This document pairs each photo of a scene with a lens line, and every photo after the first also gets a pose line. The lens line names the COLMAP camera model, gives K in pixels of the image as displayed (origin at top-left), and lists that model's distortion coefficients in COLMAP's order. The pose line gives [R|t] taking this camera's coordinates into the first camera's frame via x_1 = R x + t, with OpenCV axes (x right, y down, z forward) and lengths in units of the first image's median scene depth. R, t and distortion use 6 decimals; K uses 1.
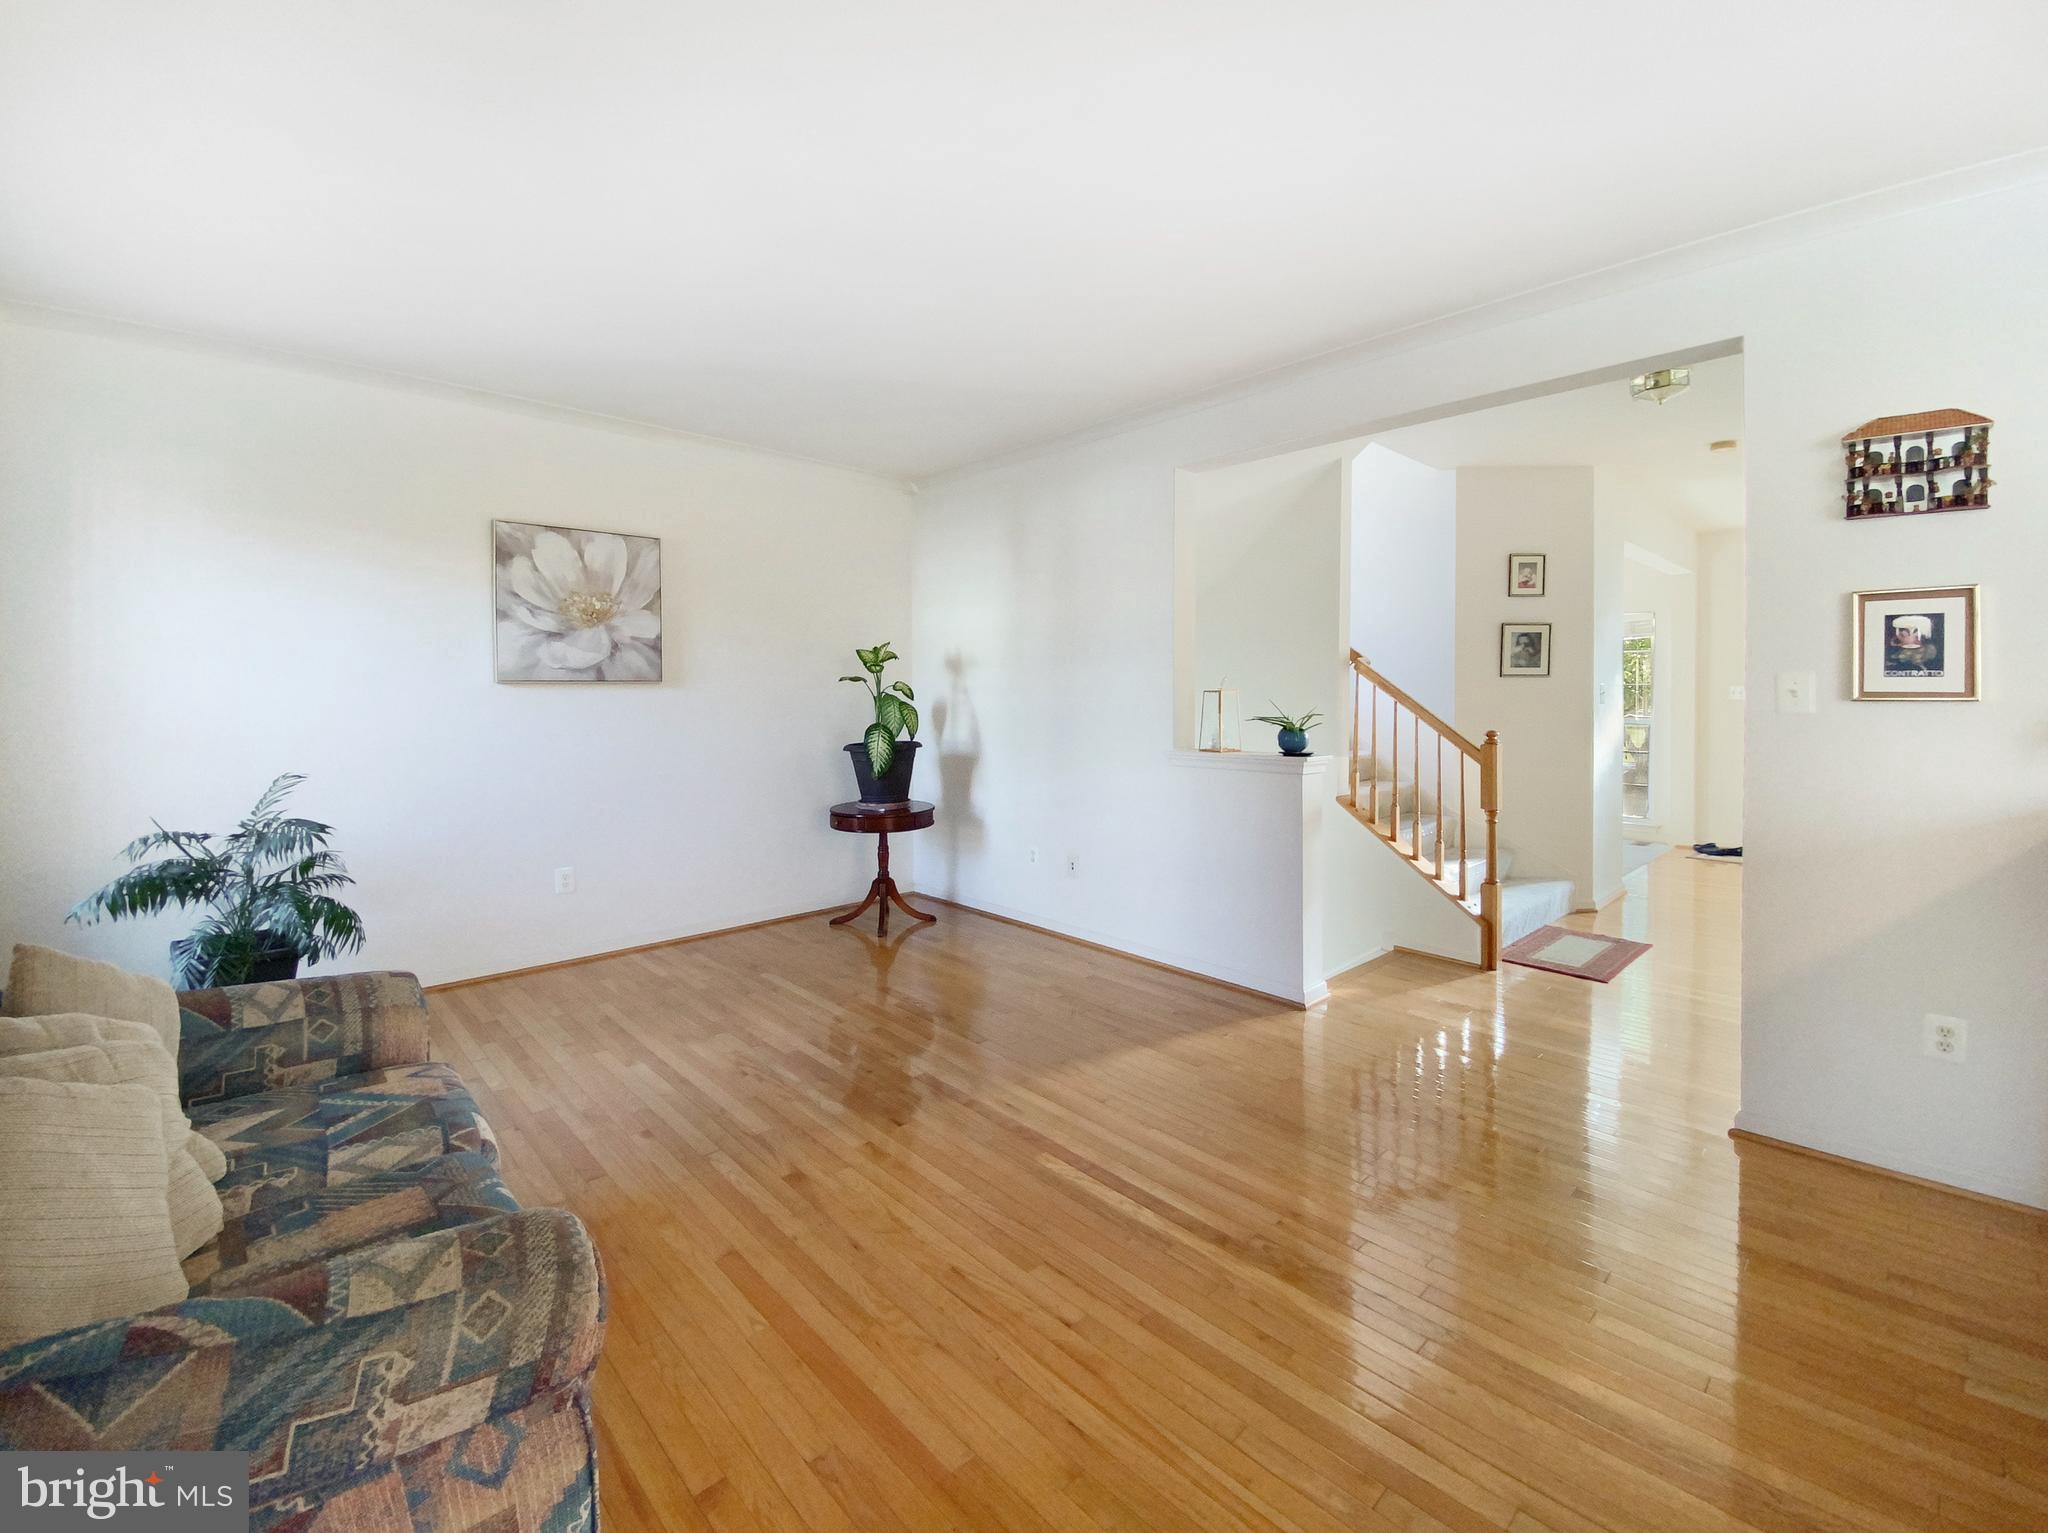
lens RADIAL K [[851.2, 0, 989.4], [0, 851.2, 742.4], [0, 0, 1]] dist [-0.014479, -0.006736]
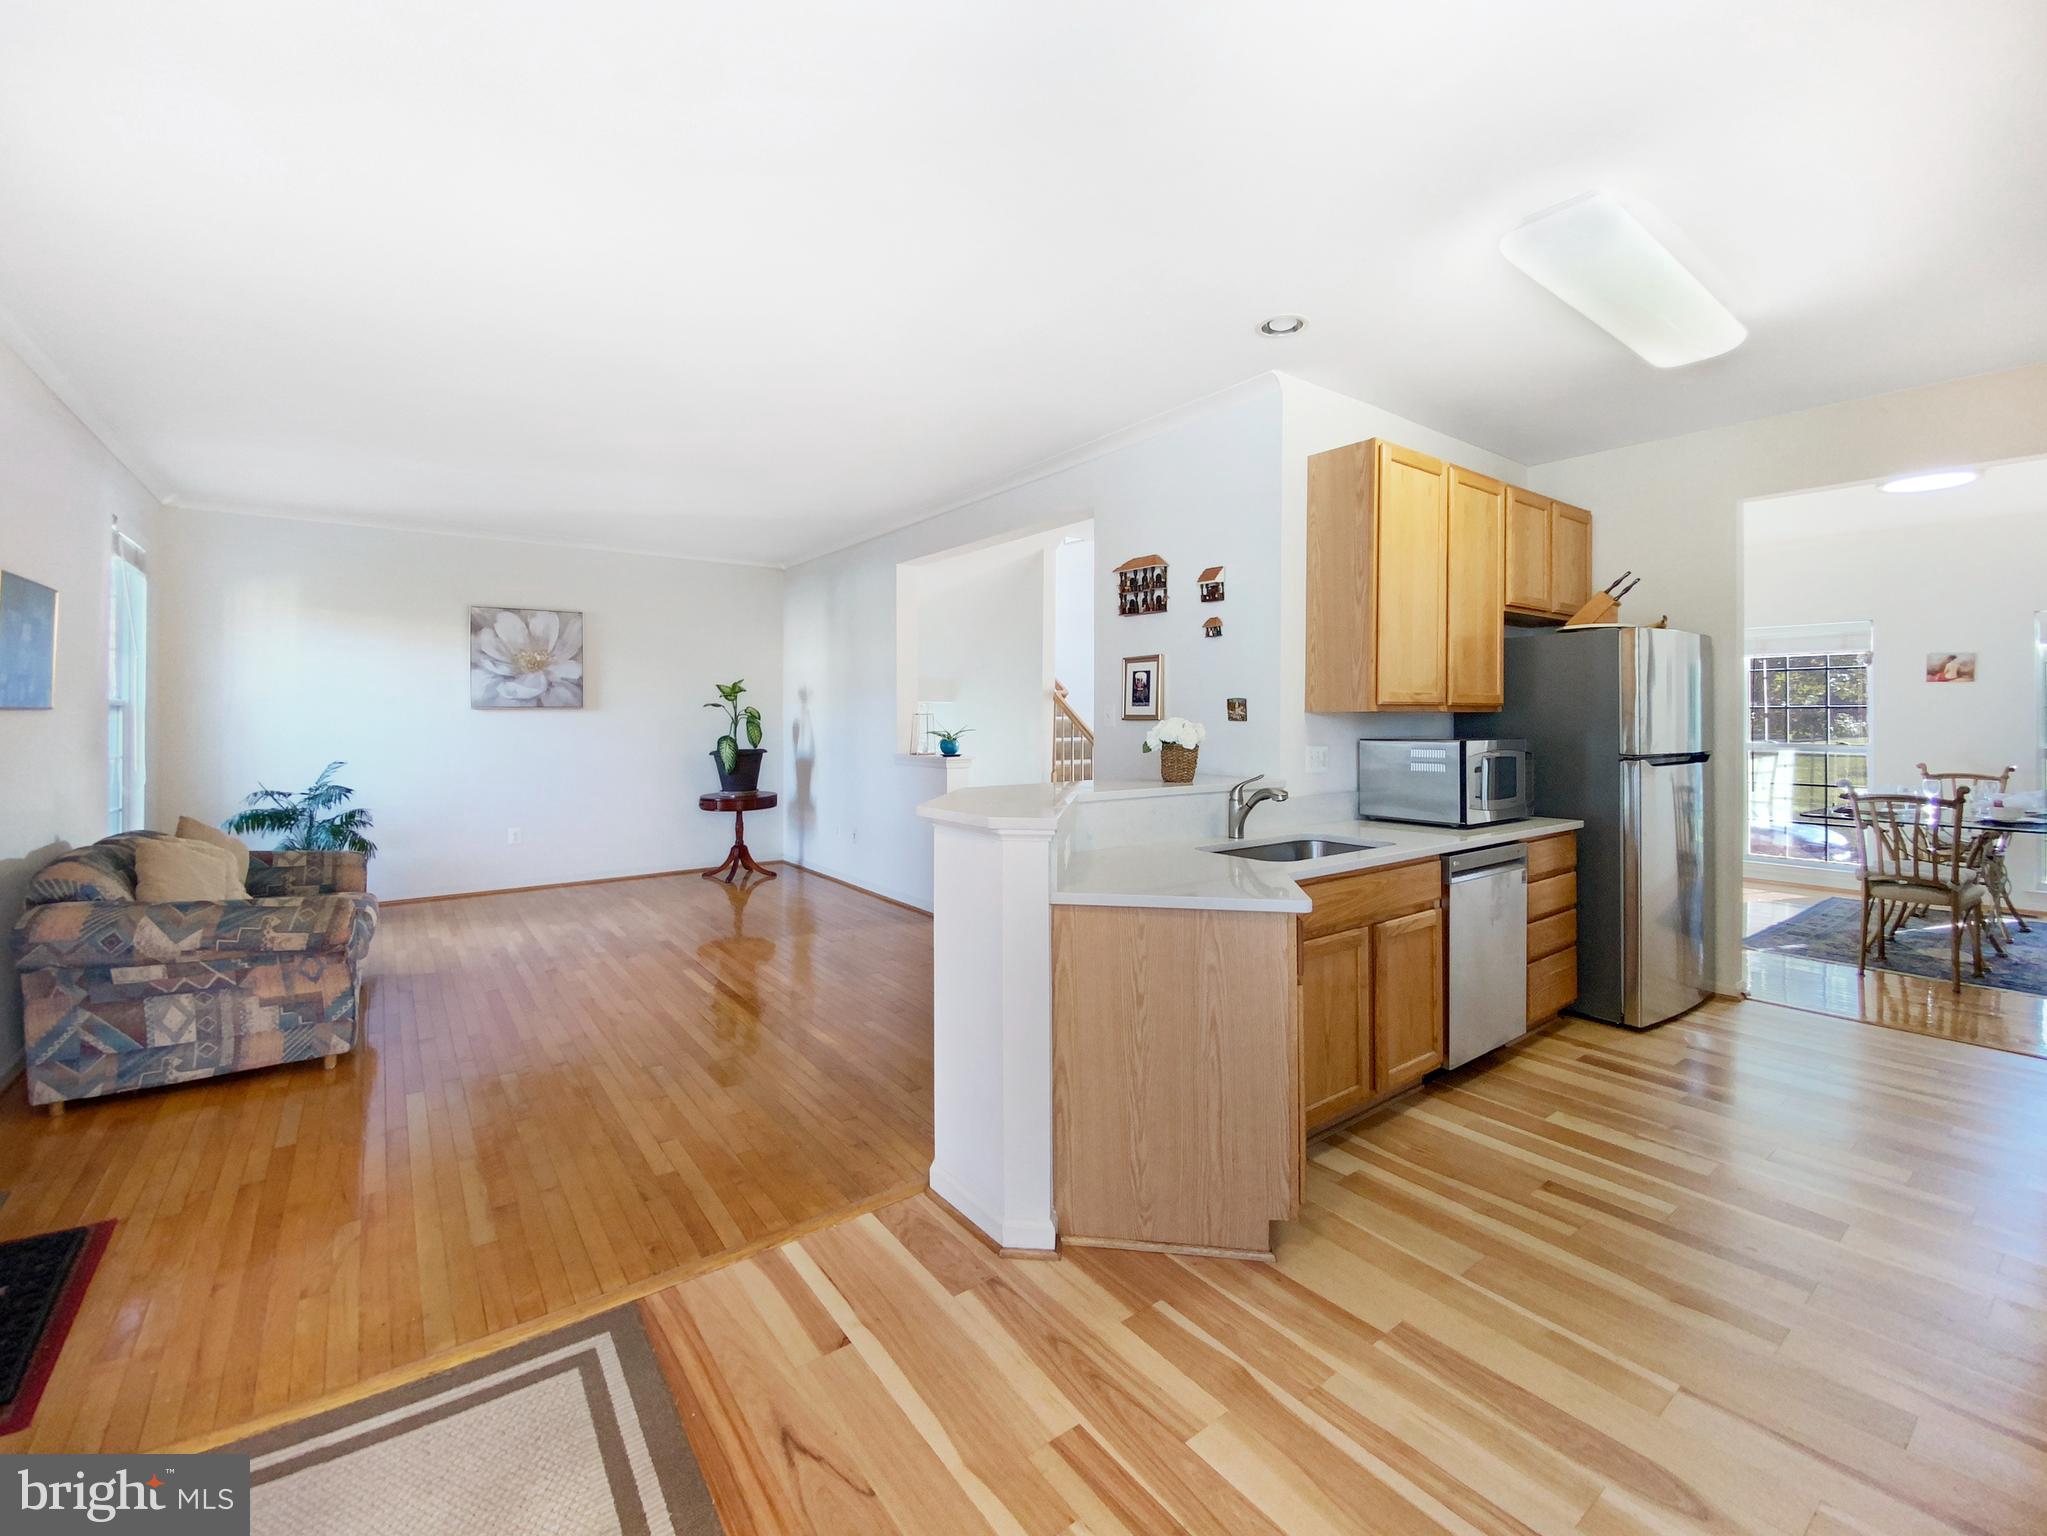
lens RADIAL K [[850.8, 0, 984.7], [0, 850.8, 754.8], [0, 0, 1]] dist [-0.014479, -0.006736]
pose [[0.992243, 0.008583, -0.124013, 0.553597], [-0.009912, 0.999900, -0.010102, 0.022679], [0.123914, 0.011253, 0.992229, -0.435740]]
